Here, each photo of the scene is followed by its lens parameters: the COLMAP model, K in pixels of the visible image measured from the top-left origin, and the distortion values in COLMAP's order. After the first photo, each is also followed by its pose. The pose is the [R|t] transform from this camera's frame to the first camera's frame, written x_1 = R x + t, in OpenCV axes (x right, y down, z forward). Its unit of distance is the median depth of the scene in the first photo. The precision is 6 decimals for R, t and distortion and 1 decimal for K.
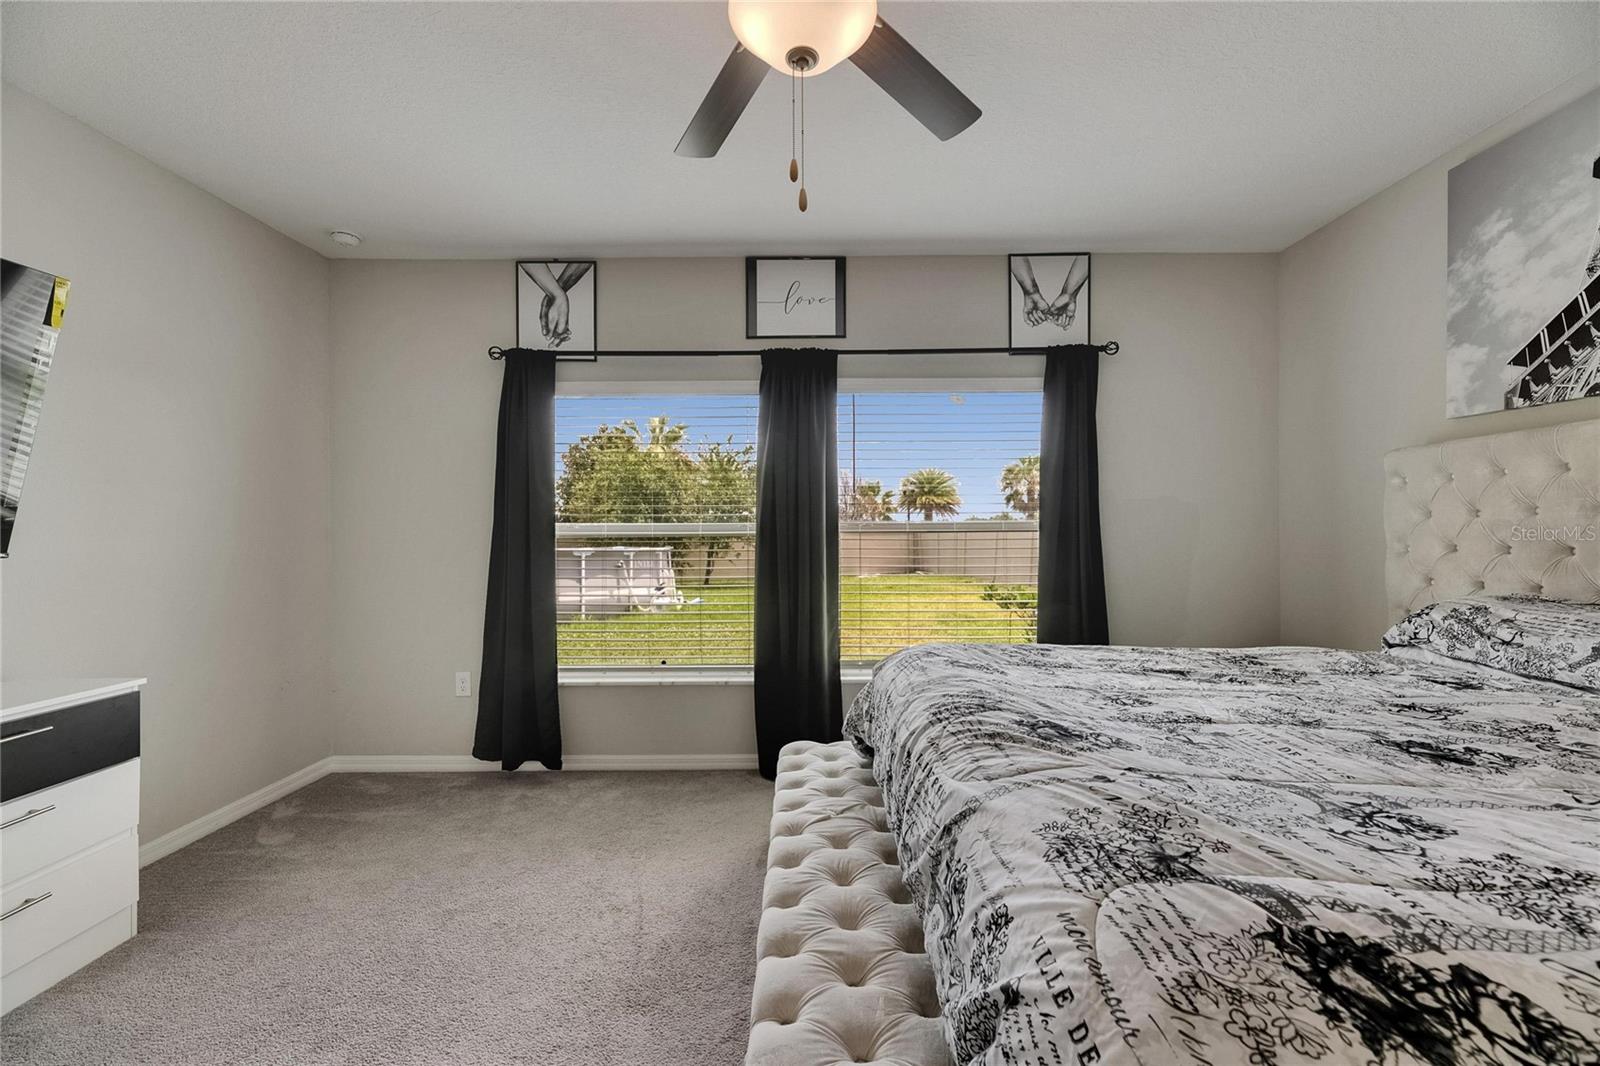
lens RADIAL K [[648.9, 0, 798.0], [0, 648.9, 527.1], [0, 0, 1]] dist [0.008100, -0.002308]
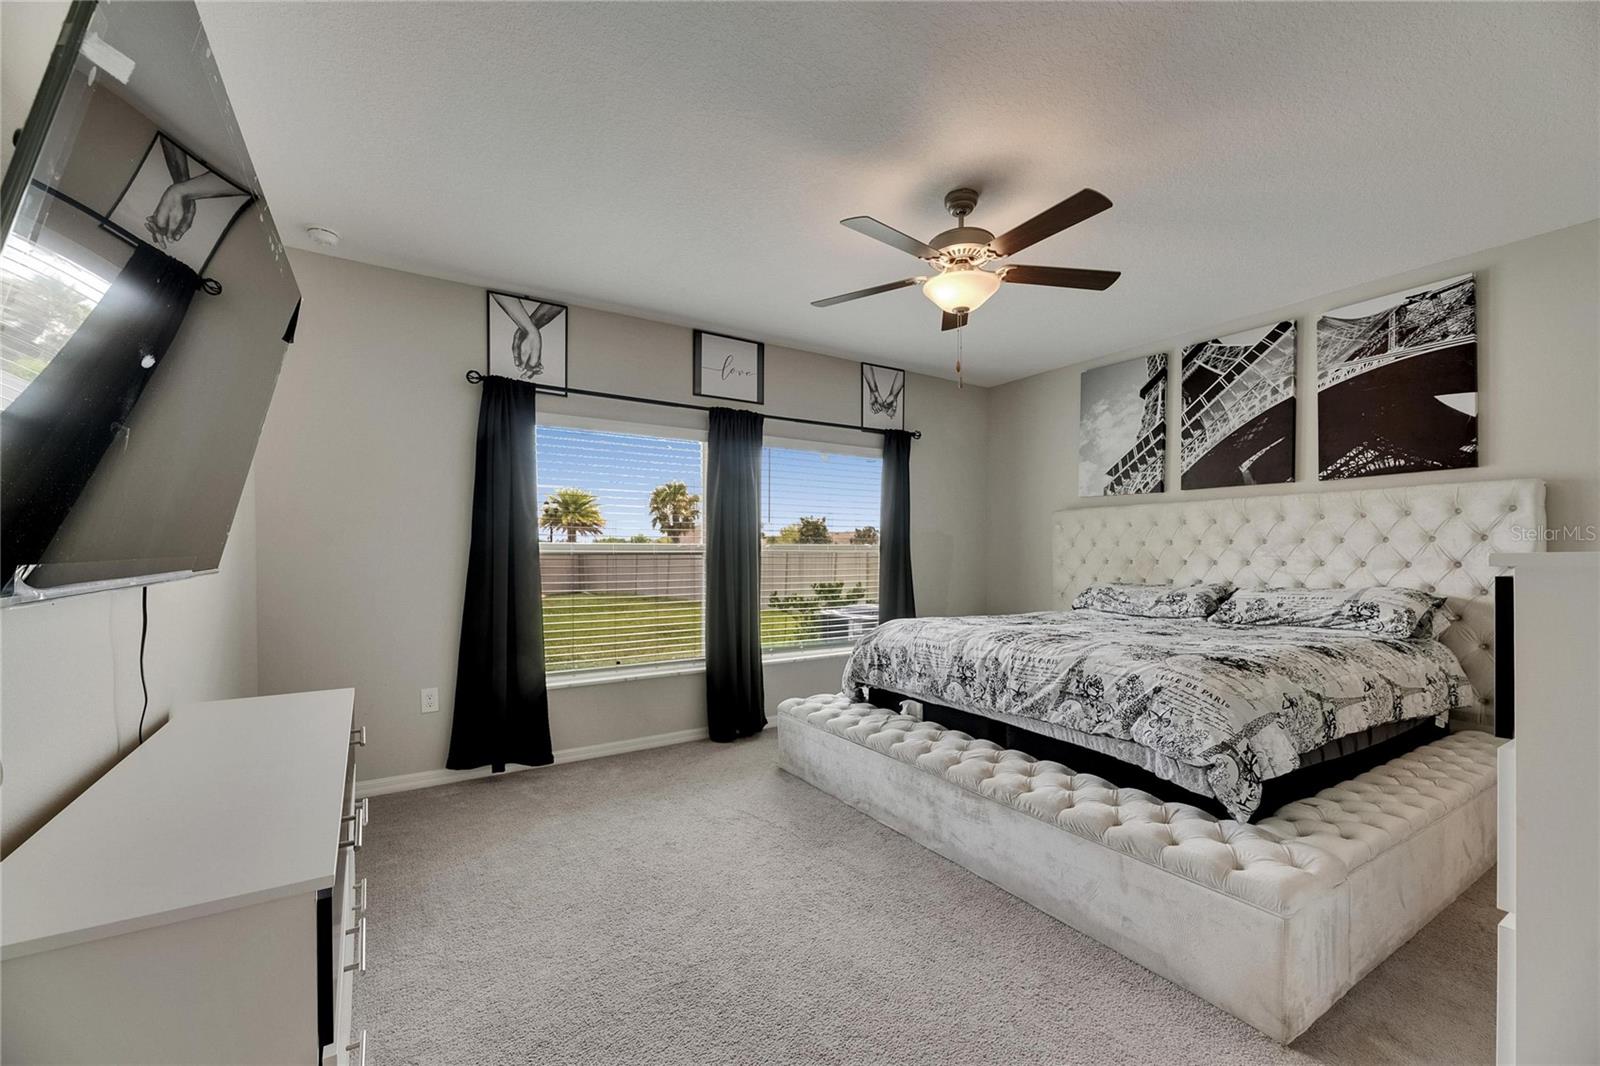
lens RADIAL K [[648.9, 0, 799.0], [0, 648.9, 555.6], [0, 0, 1]] dist [0.008100, -0.002308]
pose [[0.841059, 0.002919, 0.540935, -0.587466], [-0.009544, 0.999910, 0.009444, 0.002248], [-0.540859, -0.013106, 0.841011, -0.156328]]
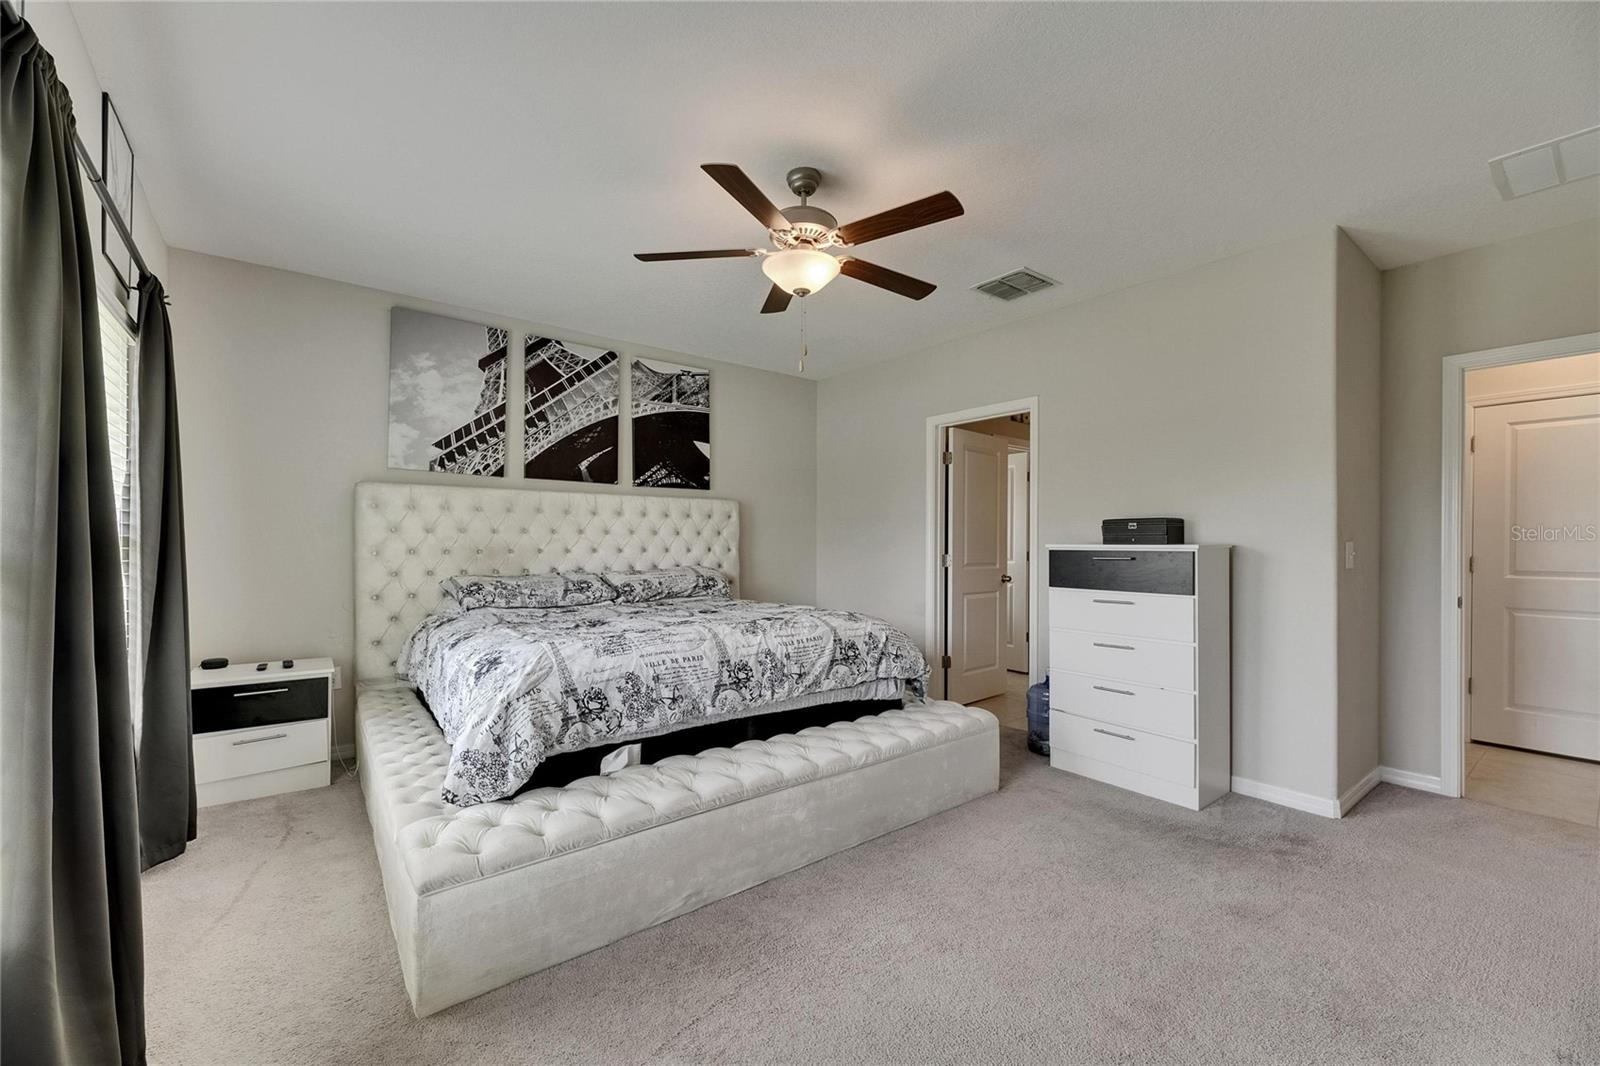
lens RADIAL K [[648.9, 0, 804.5], [0, 648.9, 544.8], [0, 0, 1]] dist [0.008100, -0.002308]
pose [[-0.630573, 0.000480, 0.776130, -0.585895], [-0.009358, 0.999922, -0.008221, 0.013340], [-0.776074, -0.012448, -0.630519, 0.878825]]
